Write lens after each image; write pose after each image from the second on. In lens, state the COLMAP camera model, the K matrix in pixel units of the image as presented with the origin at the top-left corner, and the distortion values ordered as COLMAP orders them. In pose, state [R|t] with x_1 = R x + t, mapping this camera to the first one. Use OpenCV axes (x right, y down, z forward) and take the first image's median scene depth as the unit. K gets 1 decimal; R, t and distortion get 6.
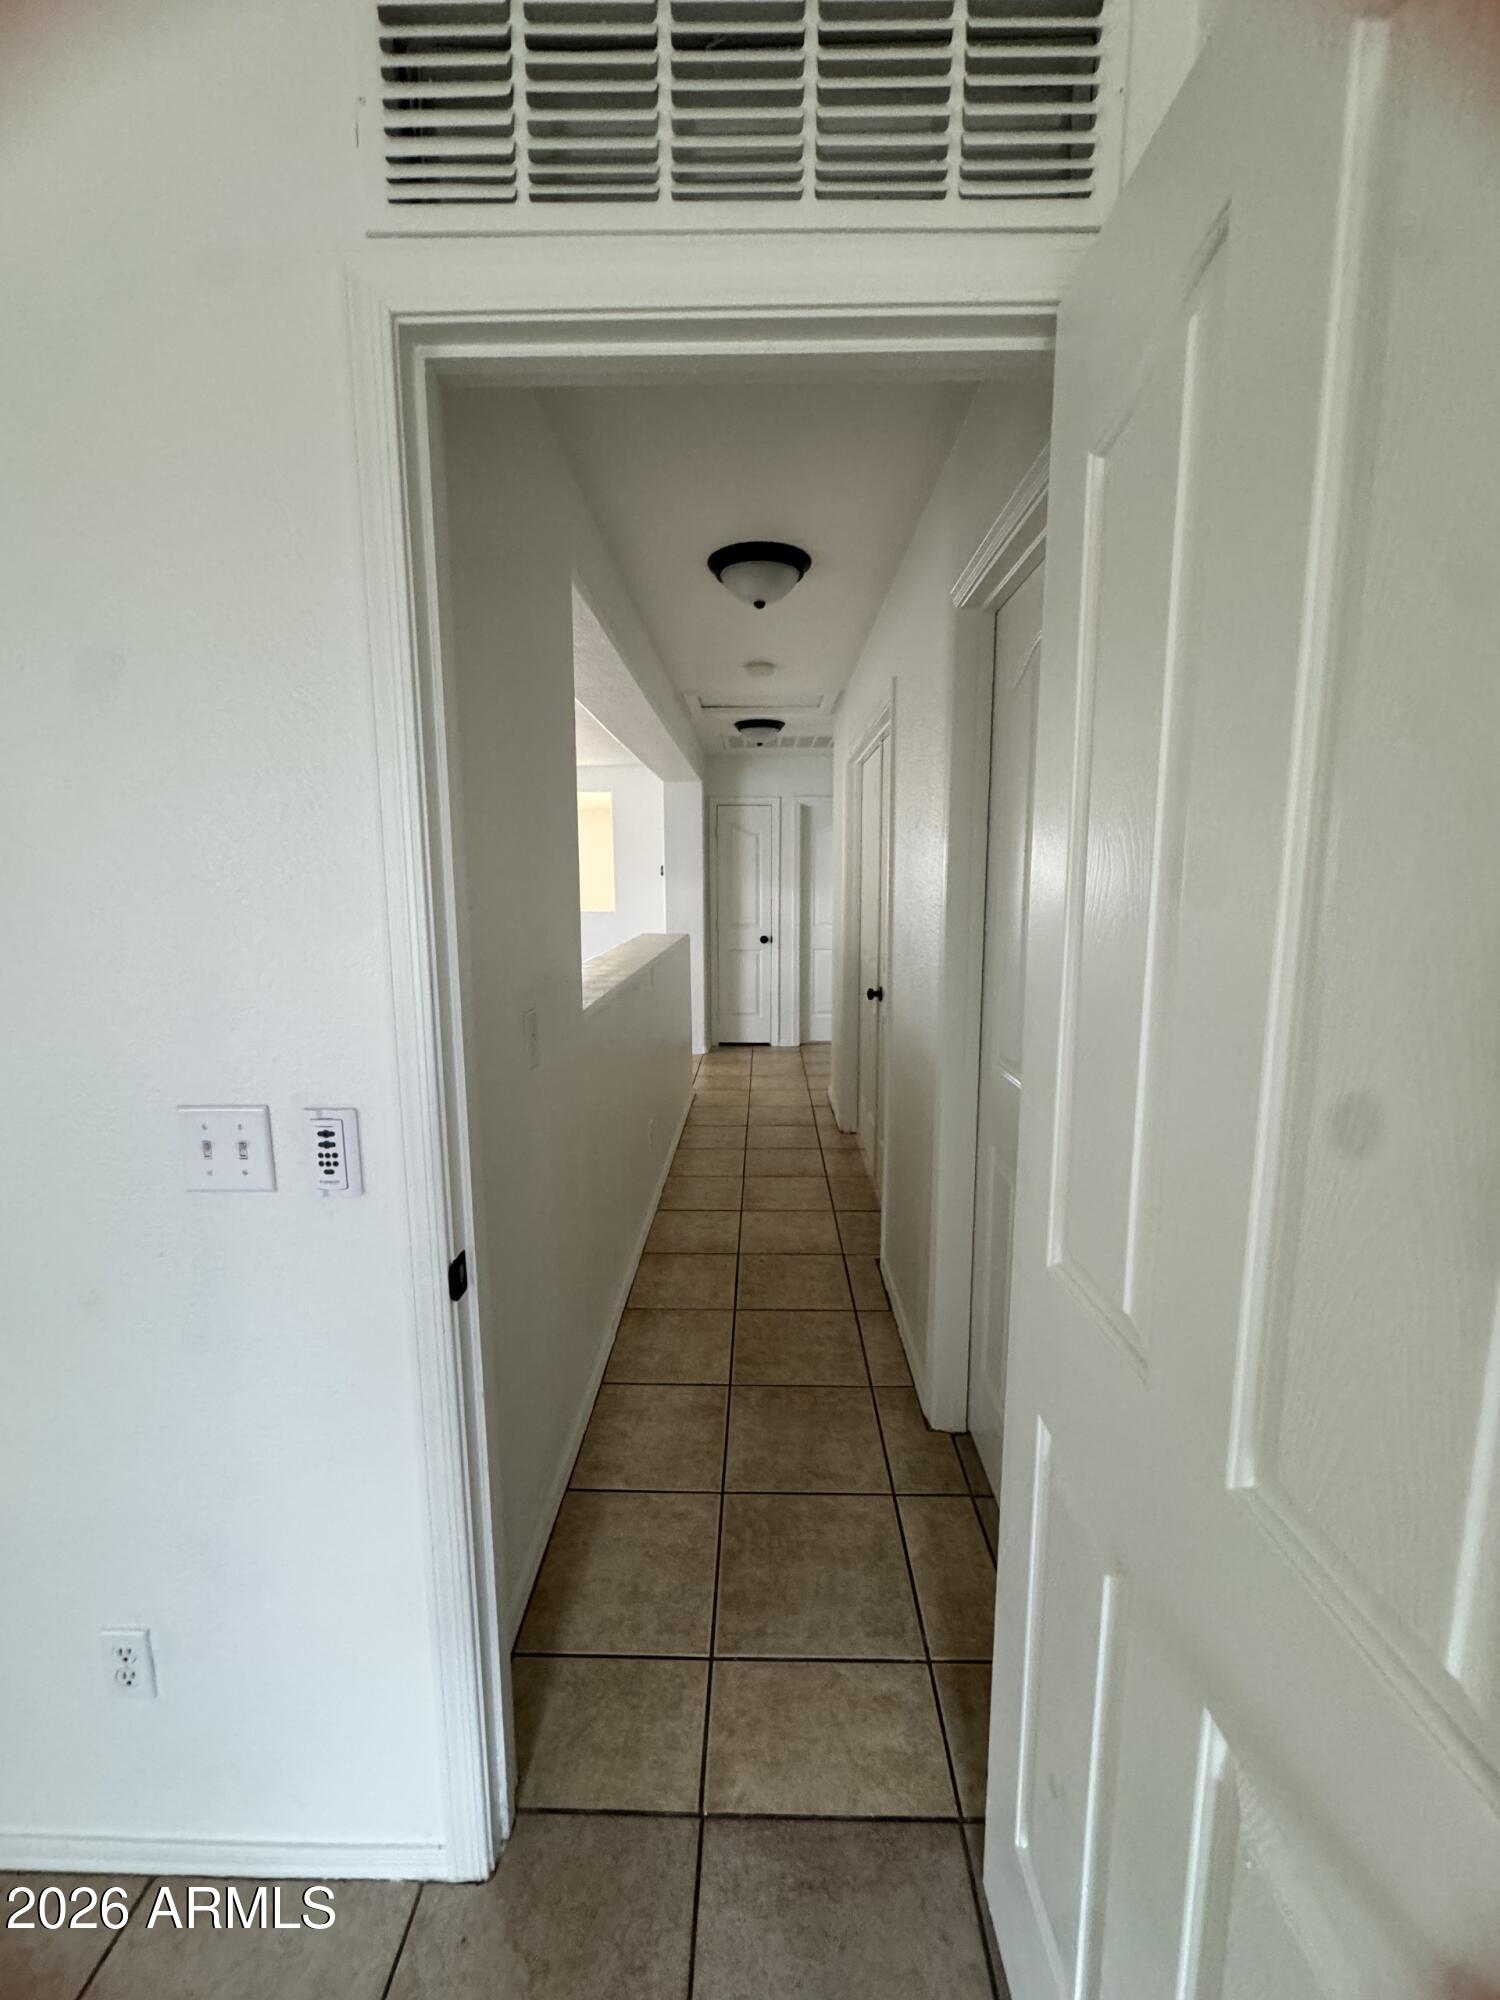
lens RADIAL K [[806.4, 0, 750.0], [0, 806.4, 1000.0], [0, 0, 1]] dist [-0.001394, -0.000351]
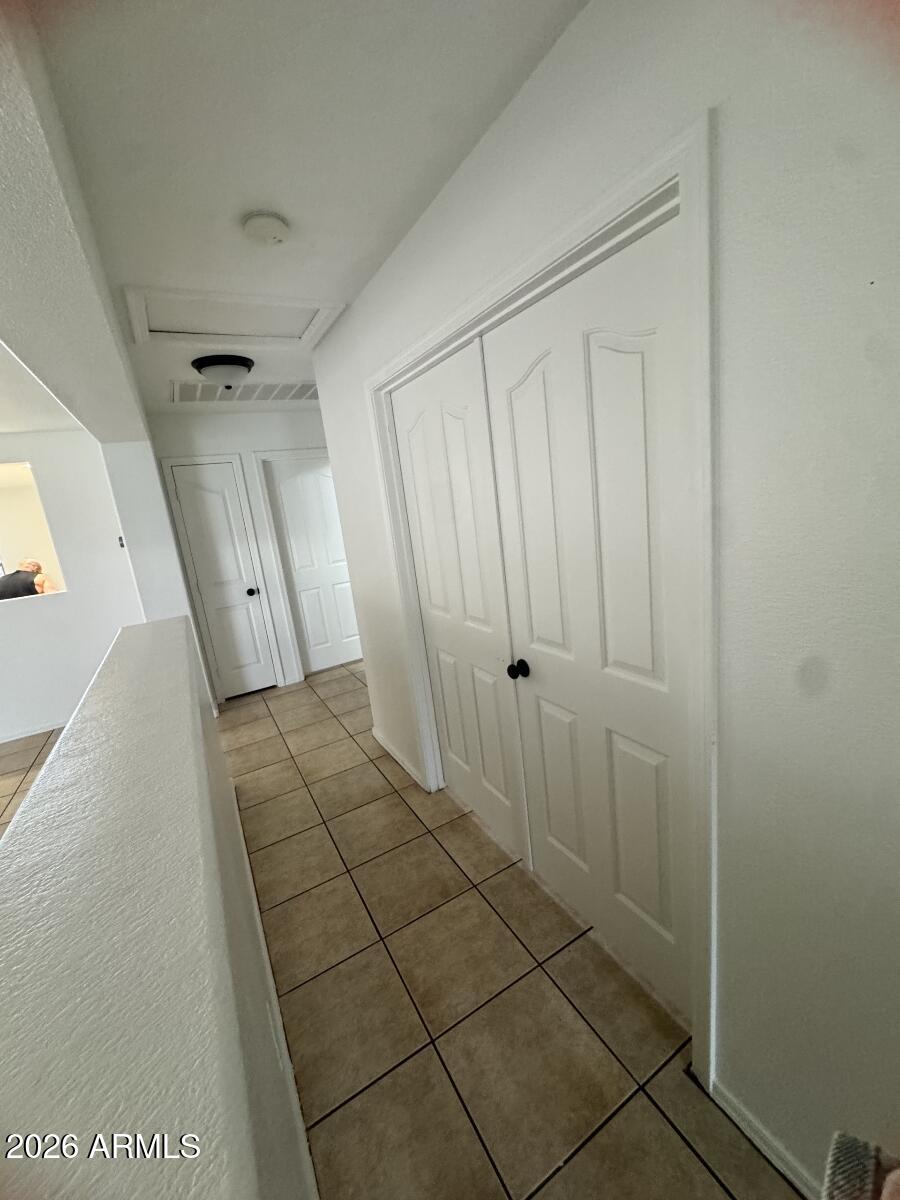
lens RADIAL K [[483.8, 0, 450.0], [0, 483.8, 600.0], [0, 0, 1]] dist [-0.001394, -0.000351]
pose [[0.858321, -0.206429, 0.469757, -0.059526], [0.190891, 0.978256, 0.081093, -0.068864], [-0.476282, 0.020069, 0.879063, 0.336974]]
